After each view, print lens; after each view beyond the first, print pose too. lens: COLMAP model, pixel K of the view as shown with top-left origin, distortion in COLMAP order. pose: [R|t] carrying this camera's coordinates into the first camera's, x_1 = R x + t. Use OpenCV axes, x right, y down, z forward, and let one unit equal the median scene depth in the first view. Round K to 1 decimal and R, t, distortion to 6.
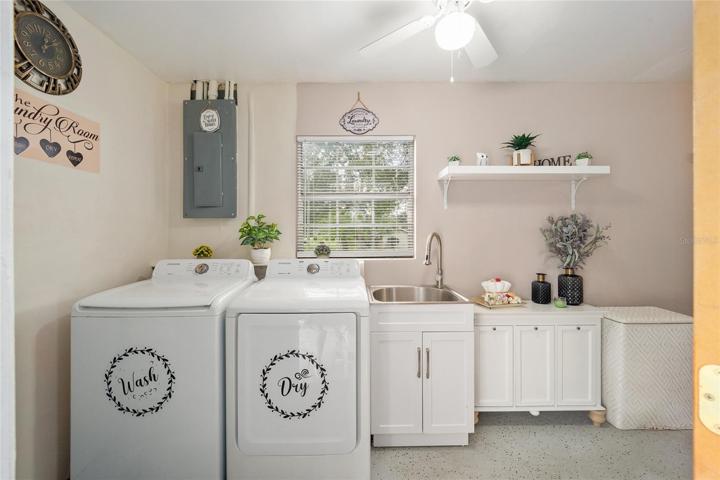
lens RADIAL K [[290.5, 0, 359.2], [0, 290.5, 233.7], [0, 0, 1]] dist [-0.018823, 0.000687]
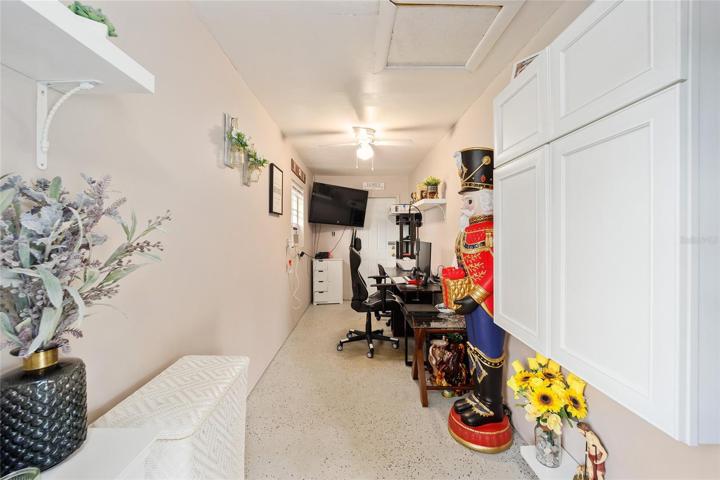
lens RADIAL K [[290.5, 0, 358.9], [0, 290.5, 233.8], [0, 0, 1]] dist [-0.018823, 0.000687]
pose [[0.008440, 0.002274, 0.999962, 0.437920], [-0.007471, 0.999970, -0.002211, -0.004219], [-0.999936, -0.007453, 0.008457, 0.667776]]
